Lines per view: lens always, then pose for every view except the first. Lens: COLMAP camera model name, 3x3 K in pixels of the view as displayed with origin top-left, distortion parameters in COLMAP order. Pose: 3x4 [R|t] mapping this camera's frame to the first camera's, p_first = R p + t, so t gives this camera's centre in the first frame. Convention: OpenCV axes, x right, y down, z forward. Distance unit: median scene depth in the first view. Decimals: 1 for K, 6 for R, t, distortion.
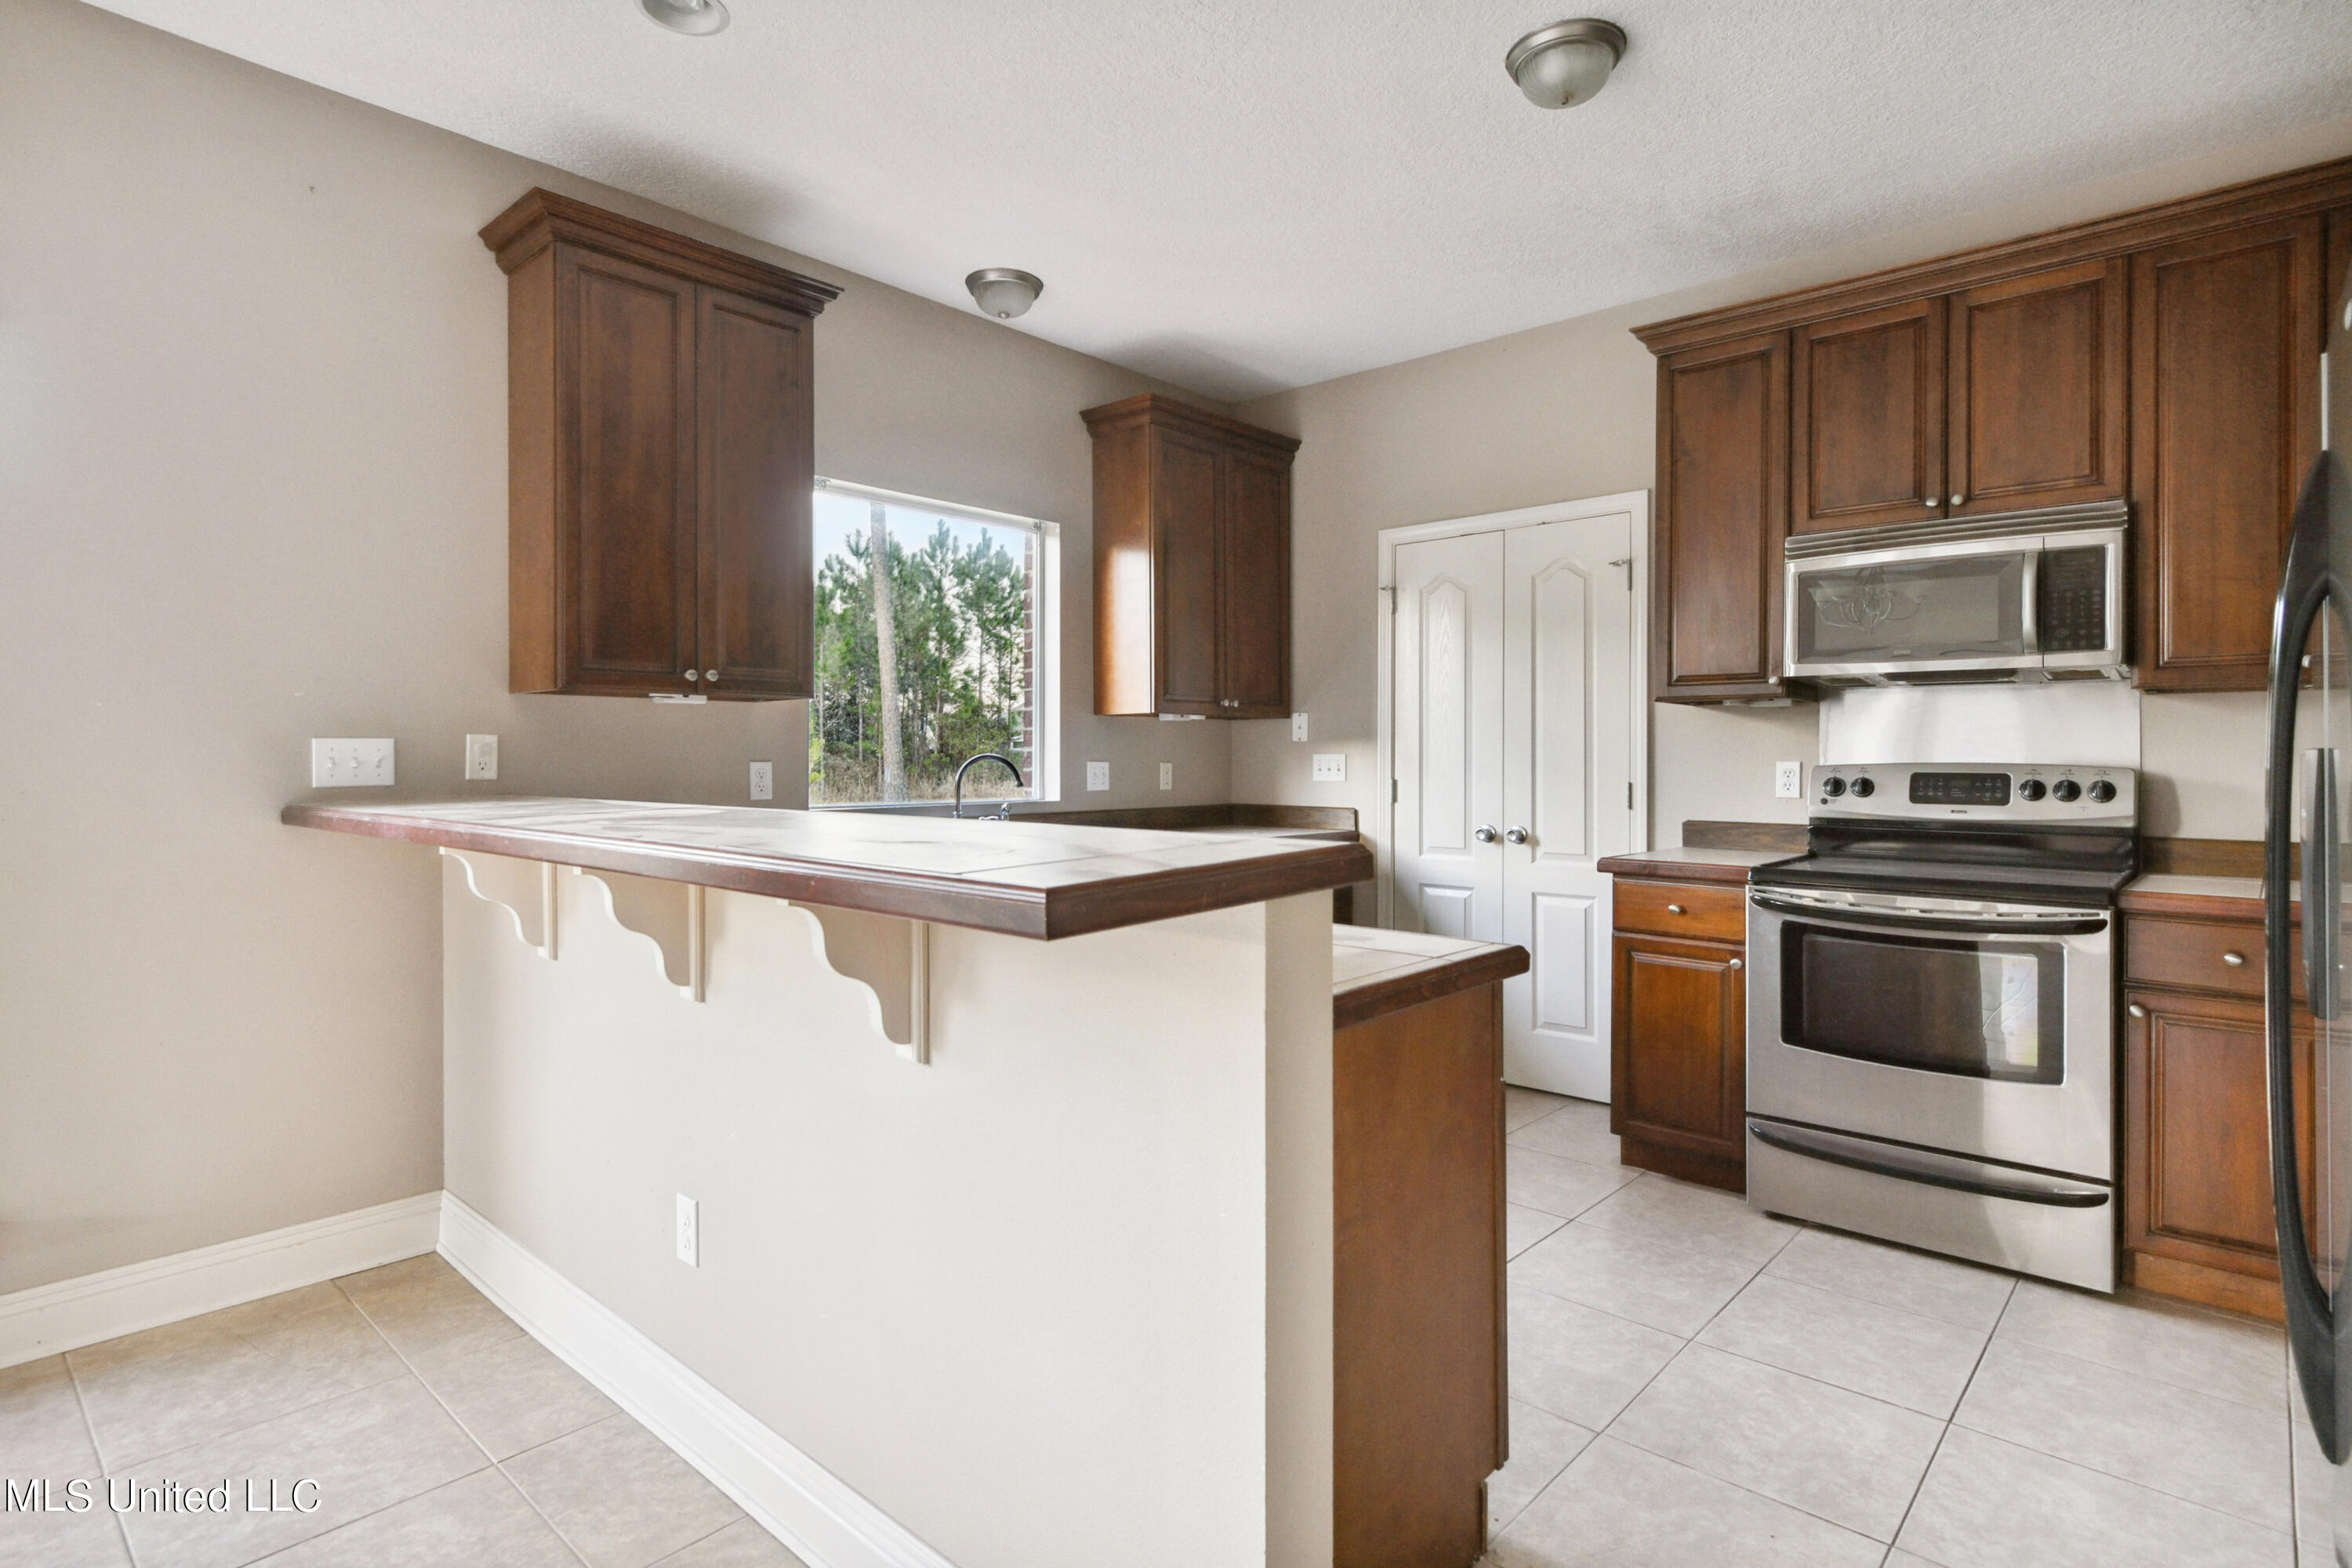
lens RADIAL K [[1195.5, 0, 1180.3], [0, 1195.5, 752.6], [0, 0, 1]] dist [-0.001629, -0.000162]
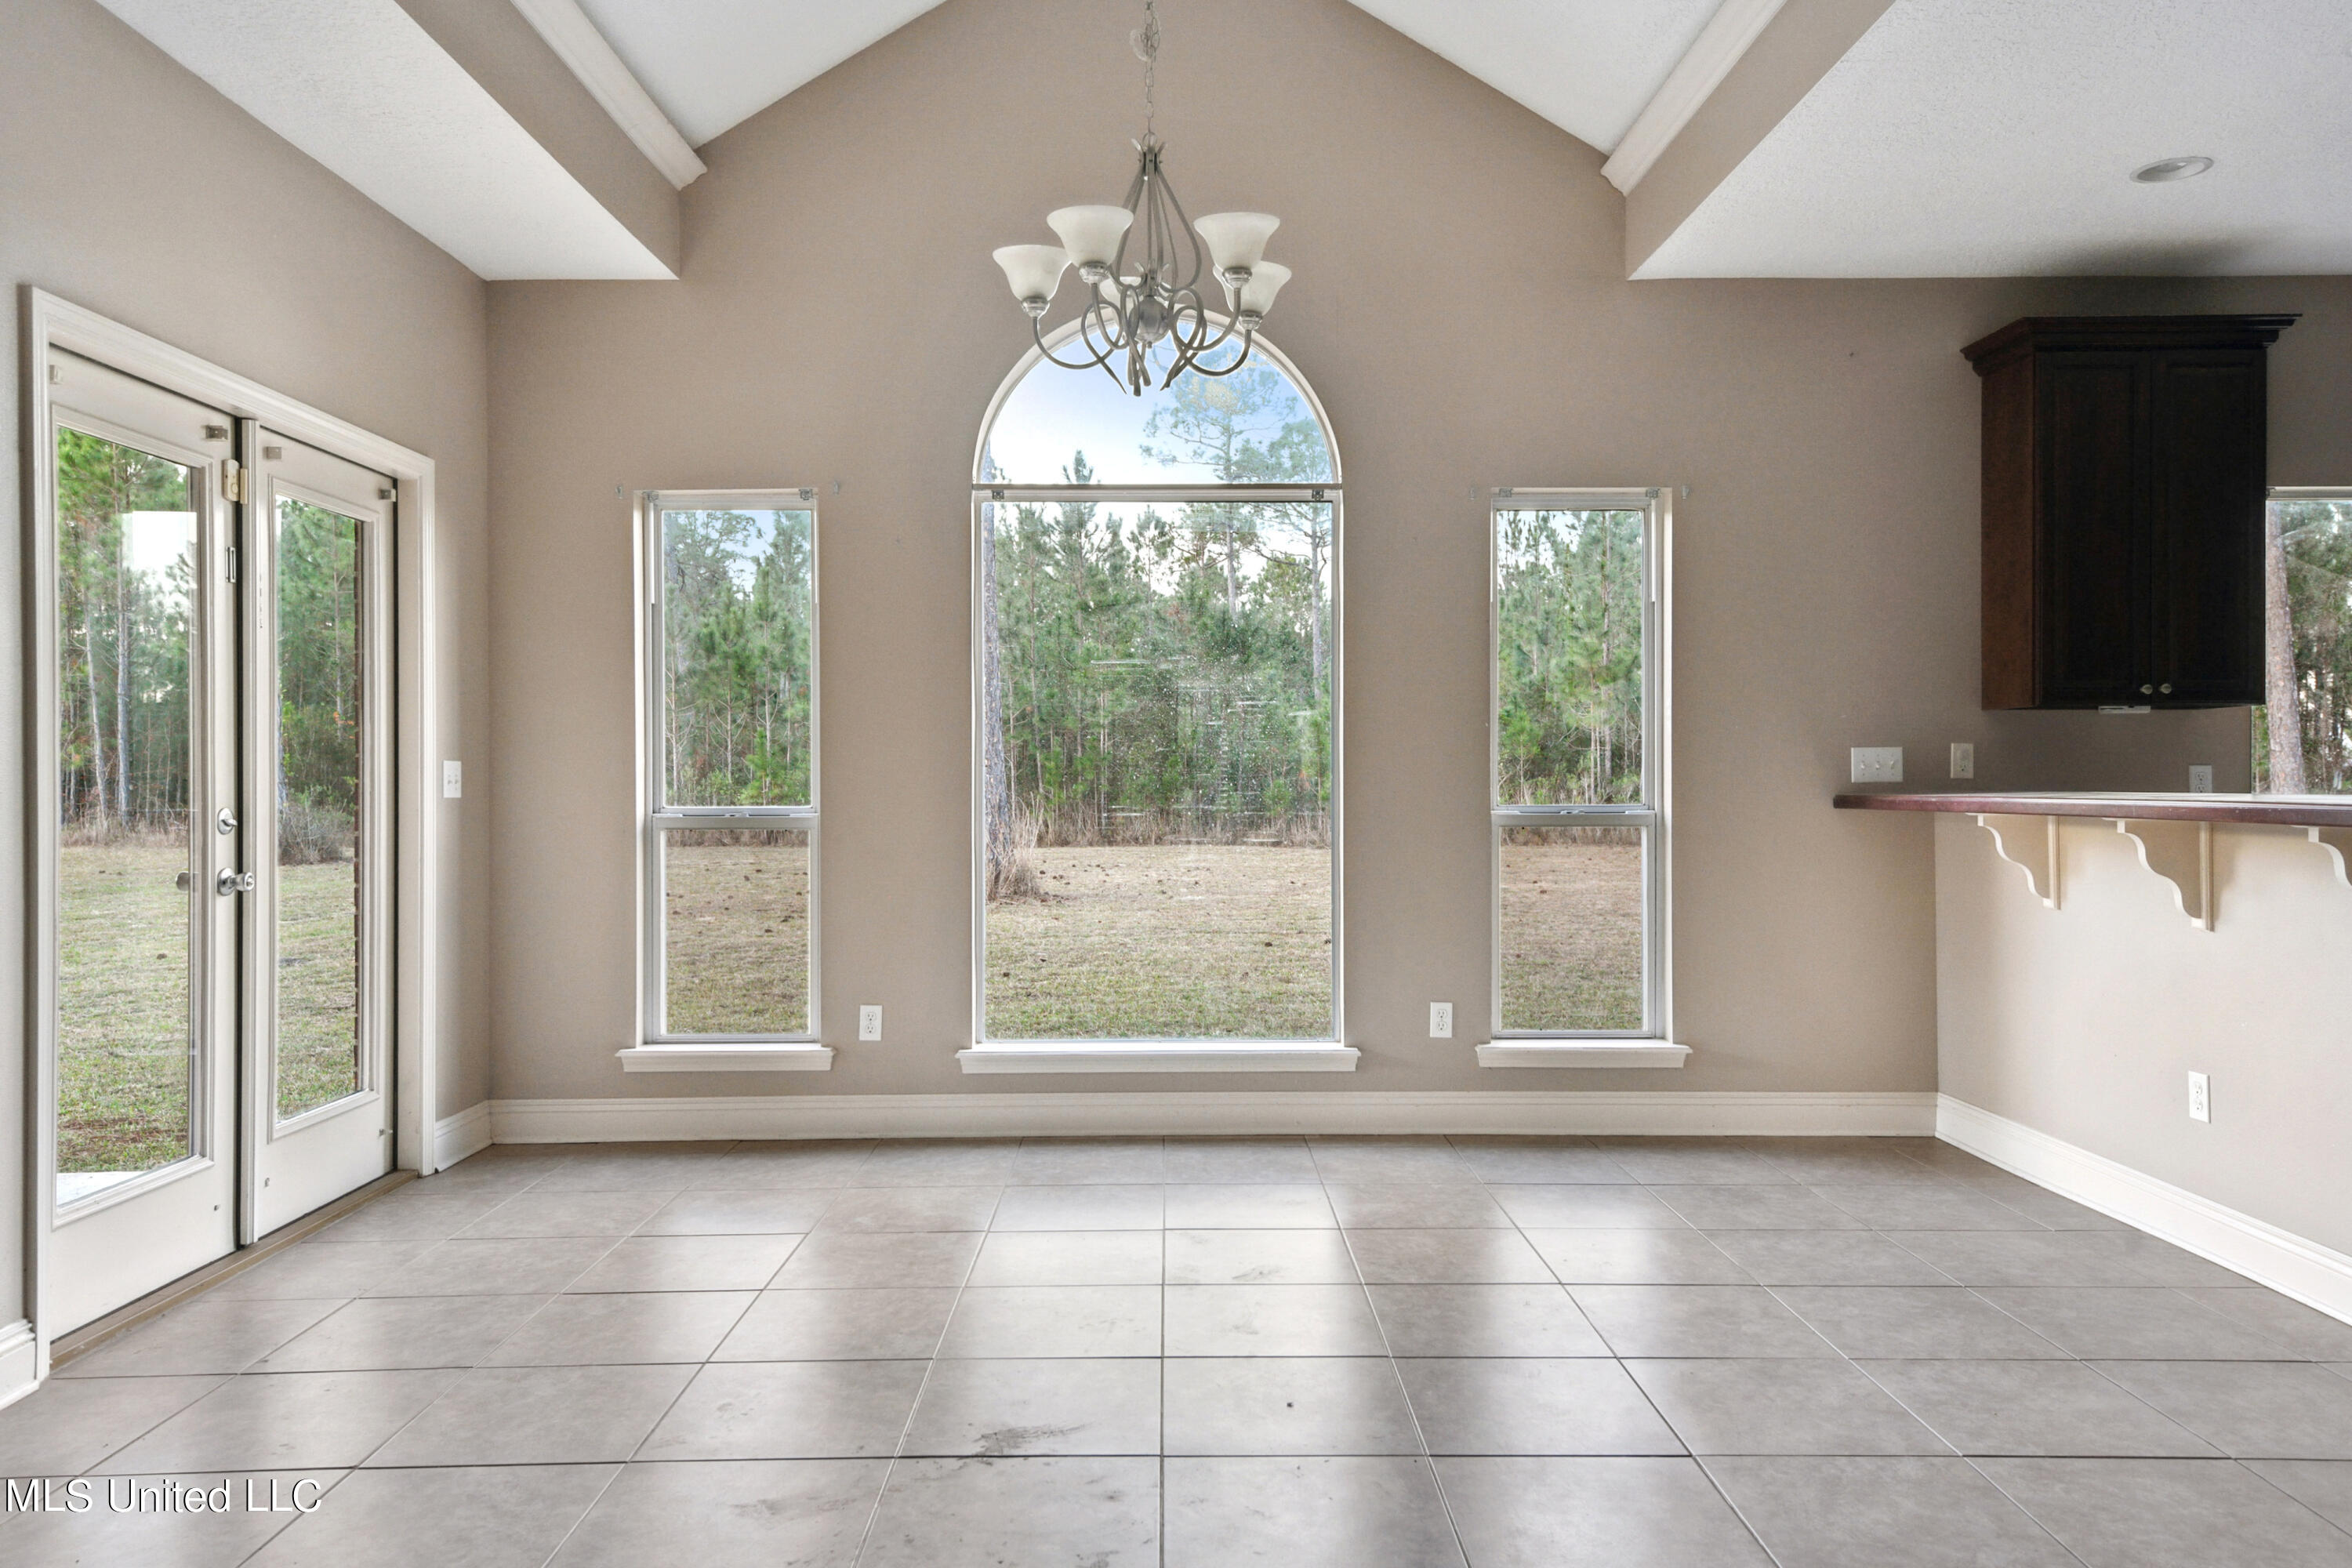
lens RADIAL K [[1622.6, 0, 1176.0], [0, 1622.6, 784.0], [0, 0, 1]] dist [-0.006220, 0.077456]
pose [[0.680888, 0.001133, -0.732386, 0.121102], [0.003166, 0.999985, 0.004491, 0.018240], [0.732380, -0.005377, 0.680874, -0.821161]]
